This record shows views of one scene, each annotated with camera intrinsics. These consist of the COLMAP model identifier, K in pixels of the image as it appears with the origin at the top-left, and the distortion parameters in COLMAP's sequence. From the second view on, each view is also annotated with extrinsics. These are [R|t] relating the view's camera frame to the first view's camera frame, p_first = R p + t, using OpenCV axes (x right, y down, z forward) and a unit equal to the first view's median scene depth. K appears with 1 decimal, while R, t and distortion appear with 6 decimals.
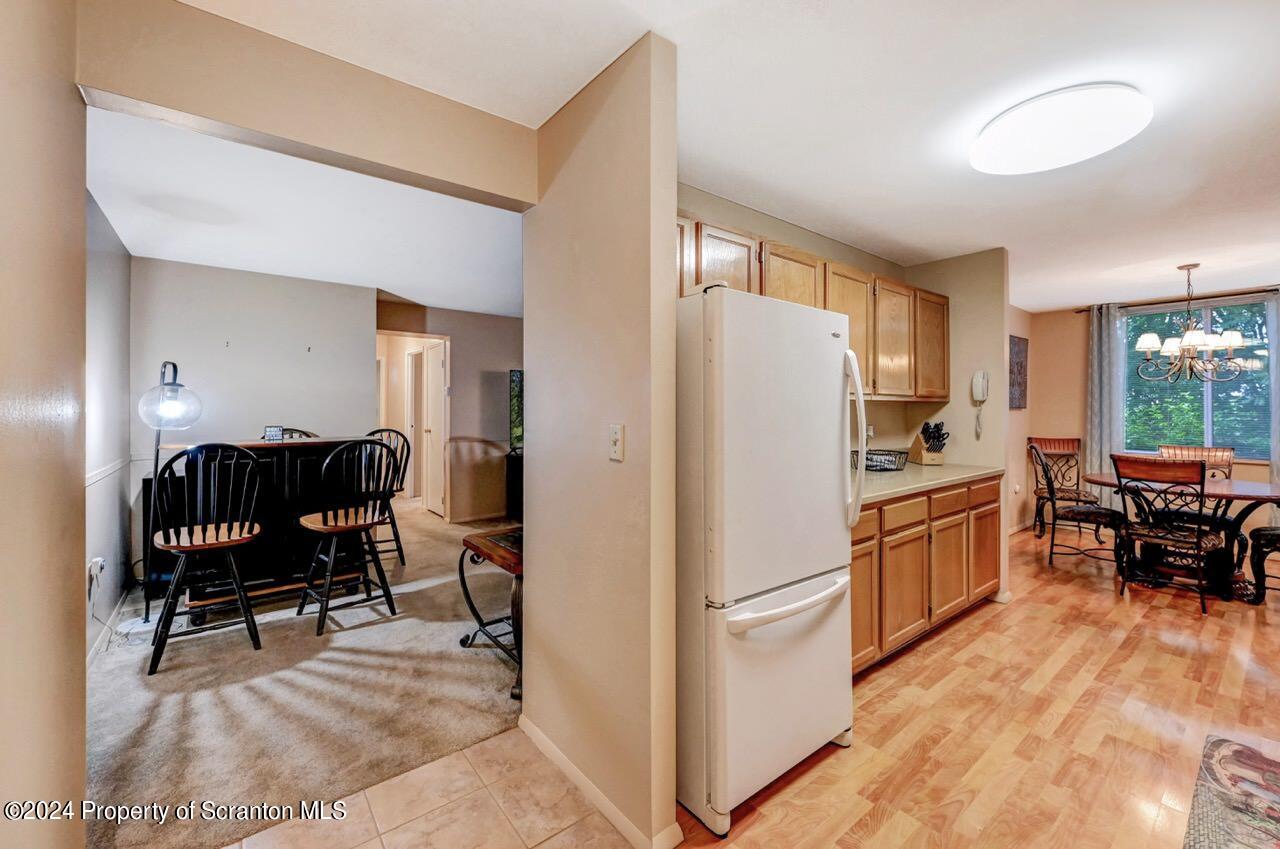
lens RADIAL K [[516.8, 0, 647.3], [0, 516.8, 404.2], [0, 0, 1]] dist [0.000639, 0.000094]
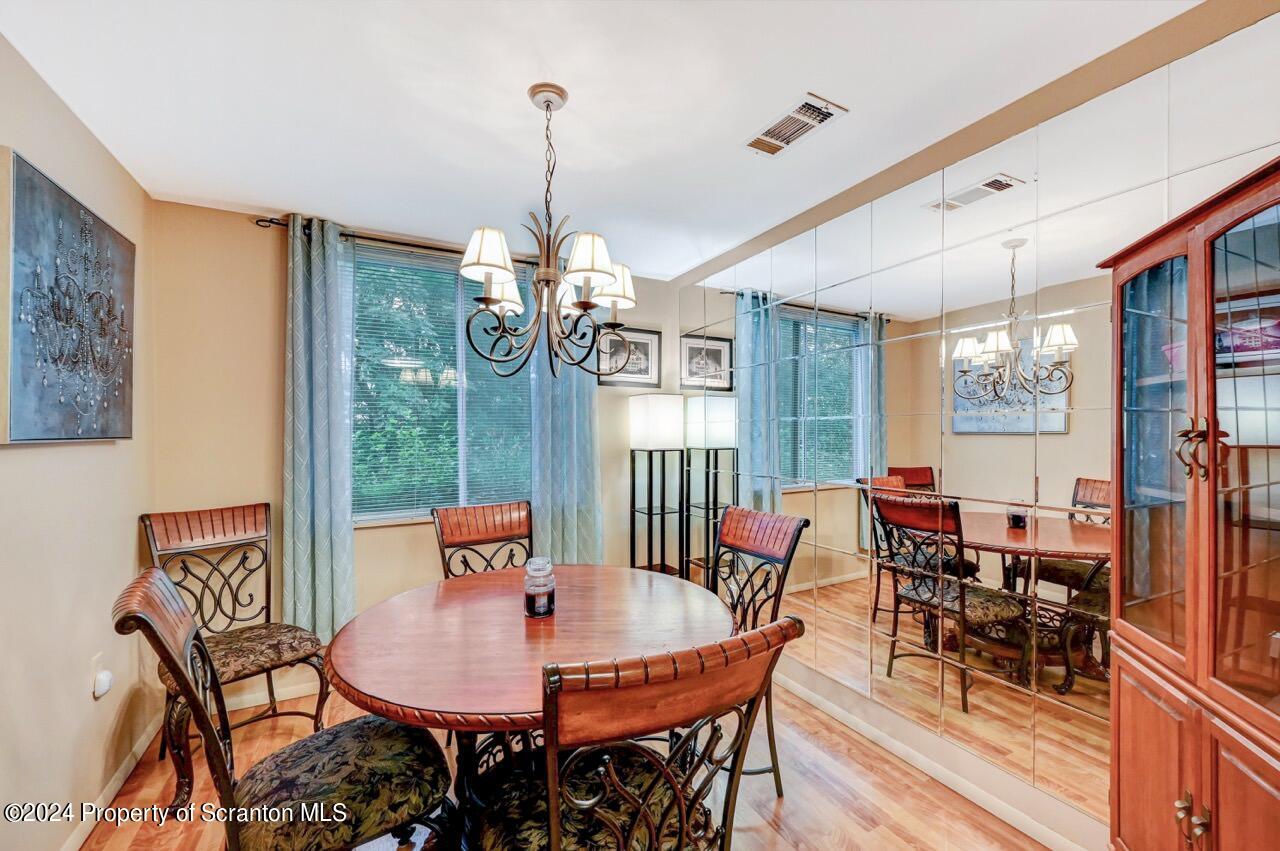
lens RADIAL K [[516.8, 0, 642.1], [0, 516.8, 430.6], [0, 0, 1]] dist [0.000639, 0.000094]
pose [[0.193640, -0.005312, 0.981058, 0.462633], [0.004987, 0.999978, 0.004430, 0.002700], [-0.981060, 0.004035, 0.193663, 0.600917]]
